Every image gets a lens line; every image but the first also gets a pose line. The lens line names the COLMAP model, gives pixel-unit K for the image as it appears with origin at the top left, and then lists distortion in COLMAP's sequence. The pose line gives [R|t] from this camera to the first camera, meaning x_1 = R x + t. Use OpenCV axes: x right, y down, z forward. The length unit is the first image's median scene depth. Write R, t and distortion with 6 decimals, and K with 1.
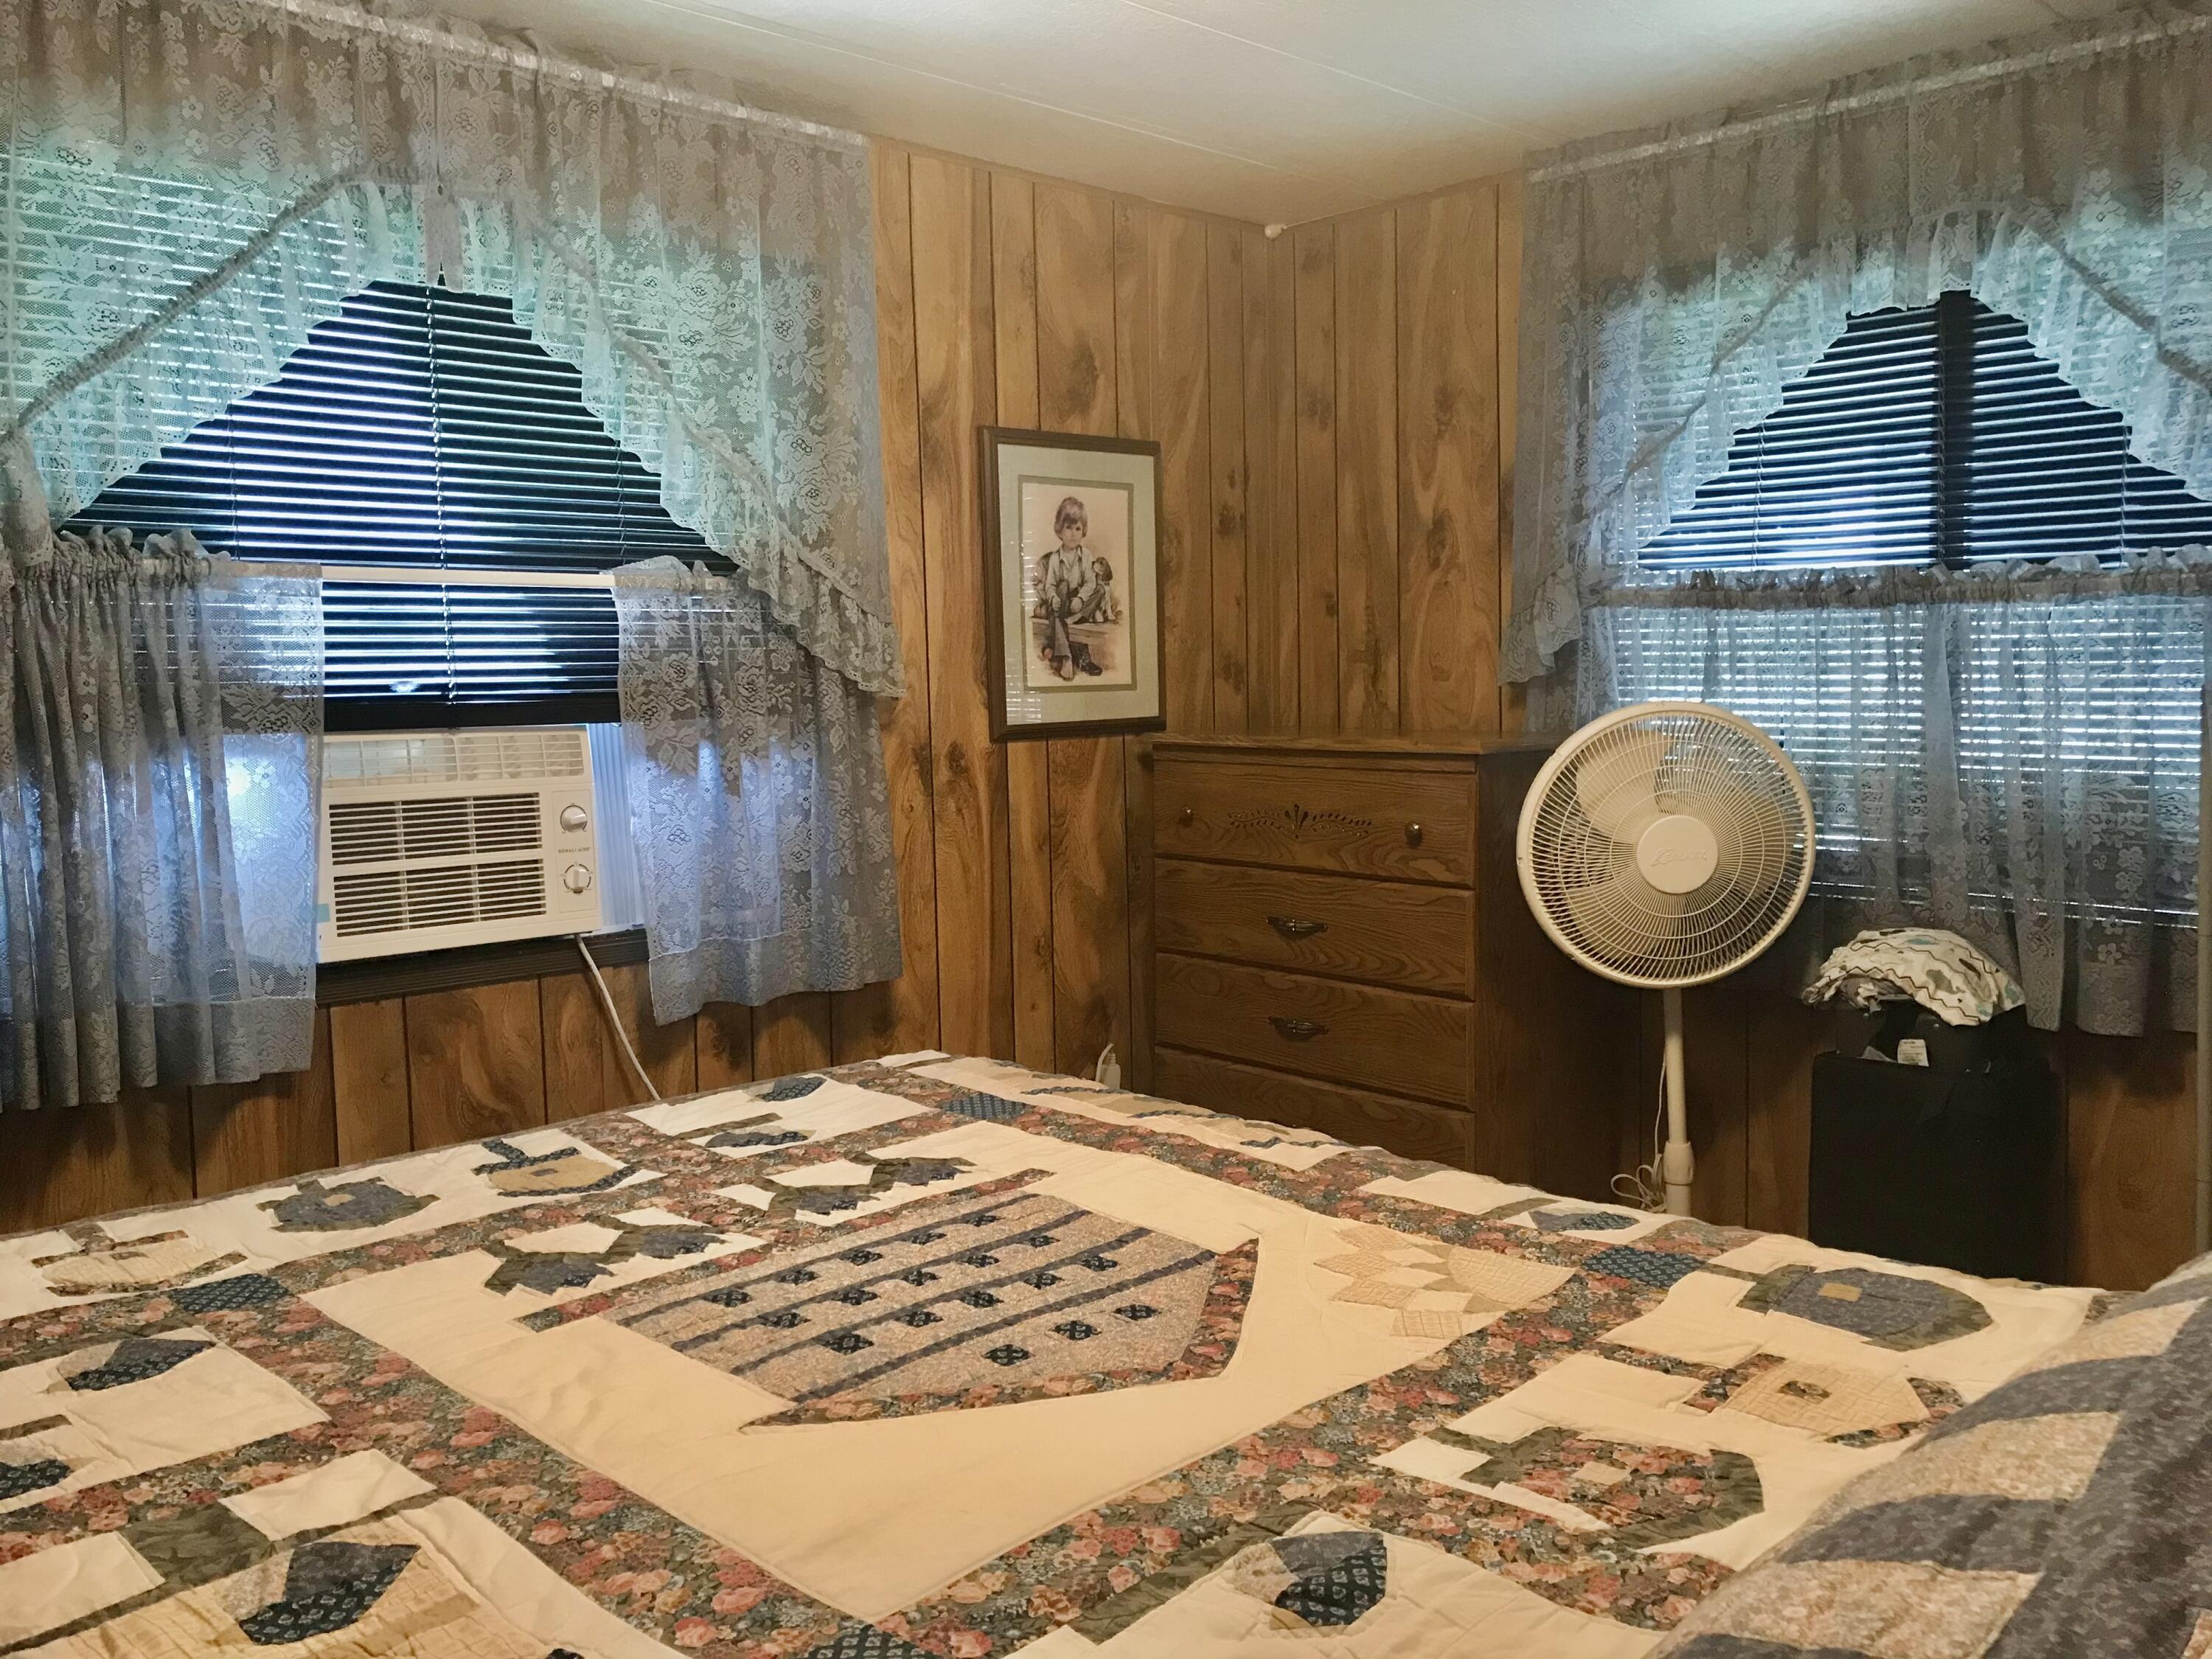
lens RADIAL K [[1794.9, 0, 1106.0], [0, 1794.9, 829.5], [0, 0, 1]] dist [0.030850, -0.007603]
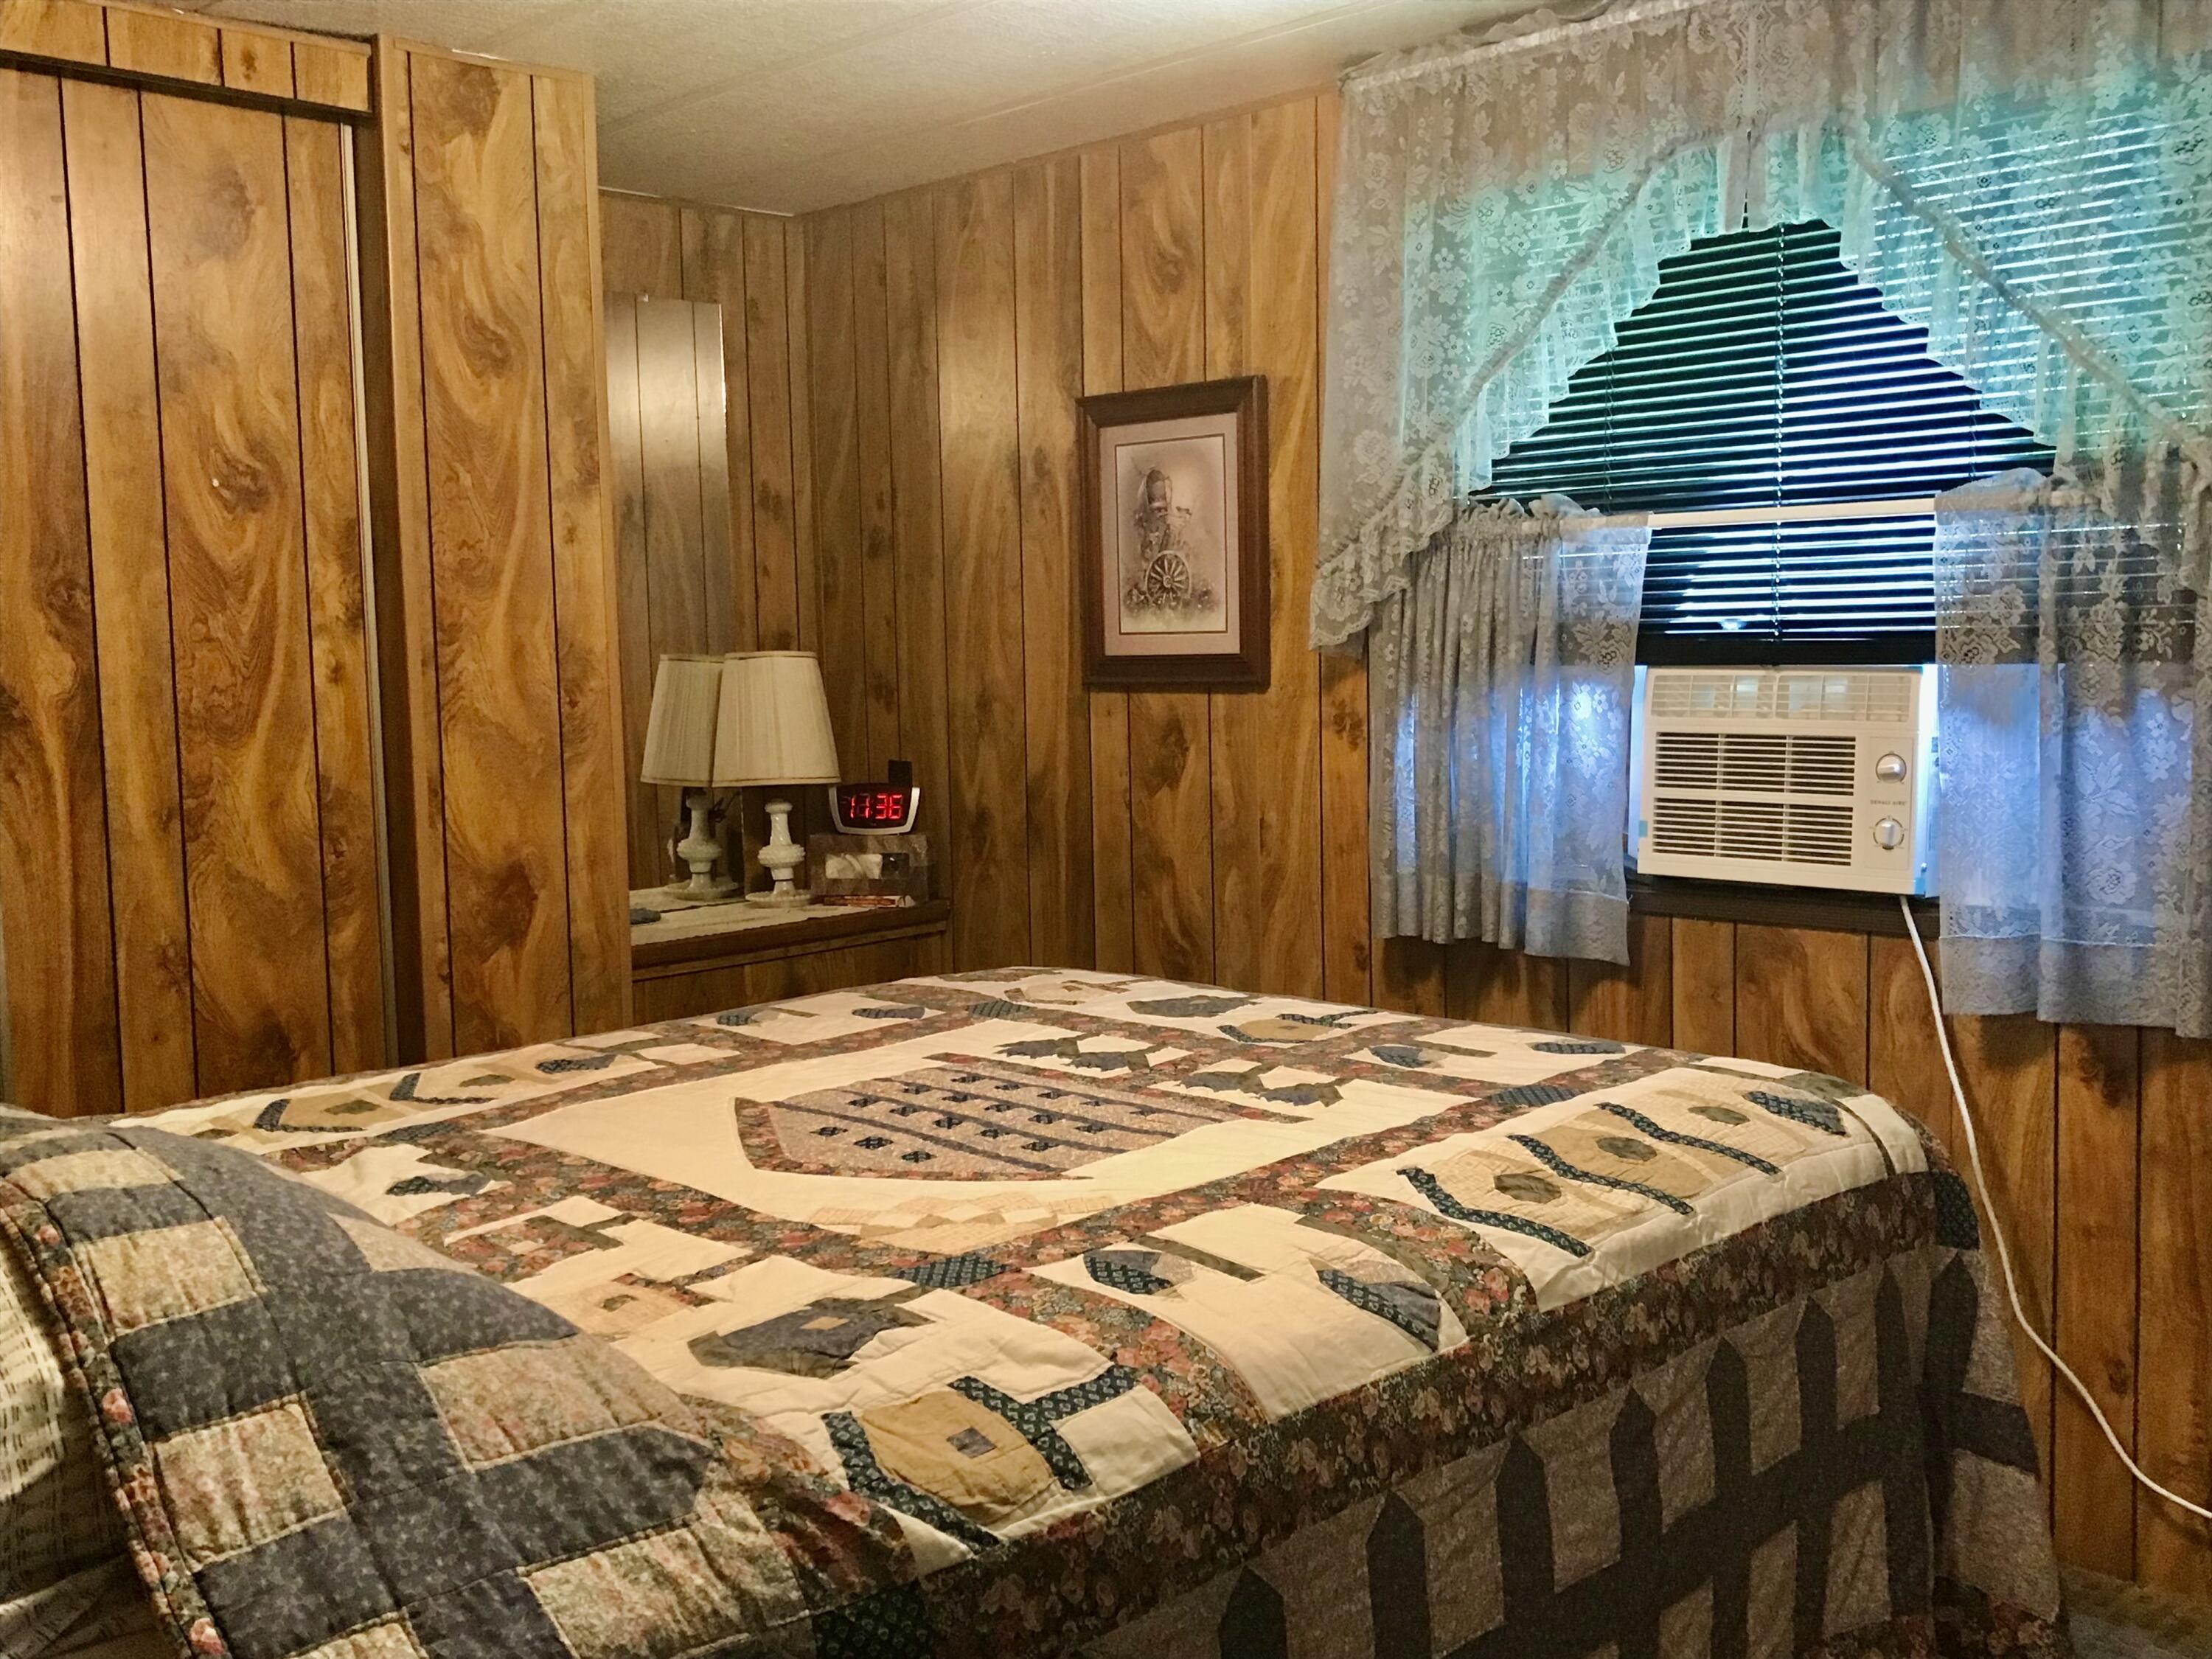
lens RADIAL K [[2049.3, 0, 1106.0], [0, 2049.3, 829.5], [0, 0, 1]] dist [0.035817, -0.000692]
pose [[0.029873, 0.110467, -0.993431, 0.804593], [-0.071457, 0.991567, 0.108111, -0.065492], [0.996996, 0.067758, 0.037515, 0.616403]]
